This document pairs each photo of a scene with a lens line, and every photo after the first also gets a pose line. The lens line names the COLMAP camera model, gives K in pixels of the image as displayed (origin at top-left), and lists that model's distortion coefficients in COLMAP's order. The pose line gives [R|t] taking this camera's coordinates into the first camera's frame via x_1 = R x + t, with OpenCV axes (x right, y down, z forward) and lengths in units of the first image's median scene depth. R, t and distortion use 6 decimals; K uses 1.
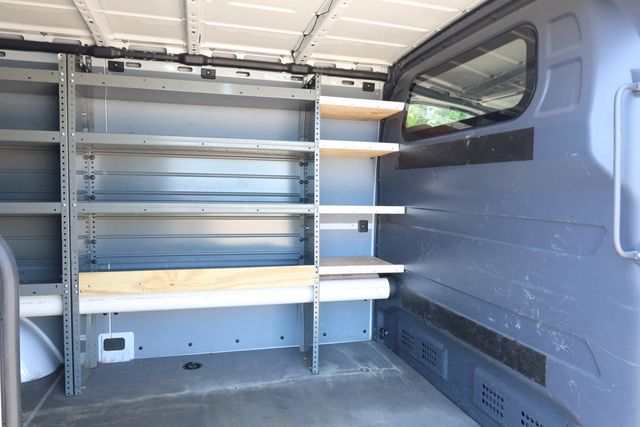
lens RADIAL K [[441.4, 0, 320.0], [0, 441.4, 213.5], [0, 0, 1]] dist [-0.020355, -0.001364]
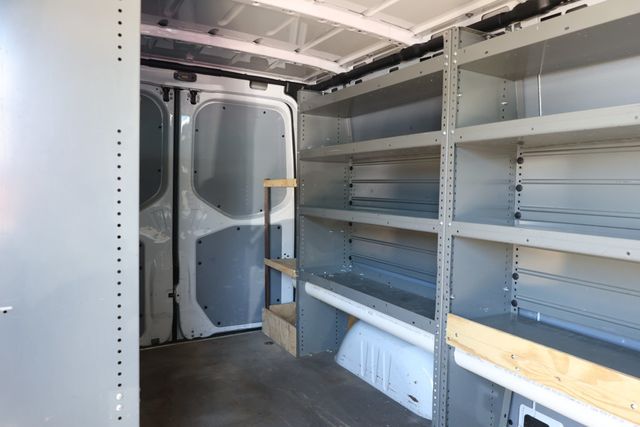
lens RADIAL K [[441.4, 0, 320.0], [0, 441.4, 213.5], [0, 0, 1]] dist [-0.020355, -0.001364]
pose [[0.237350, 0.042516, -0.970493, 0.126318], [-0.072049, 0.997061, 0.026059, -0.039900], [0.968749, 0.063738, 0.239716, 0.572925]]
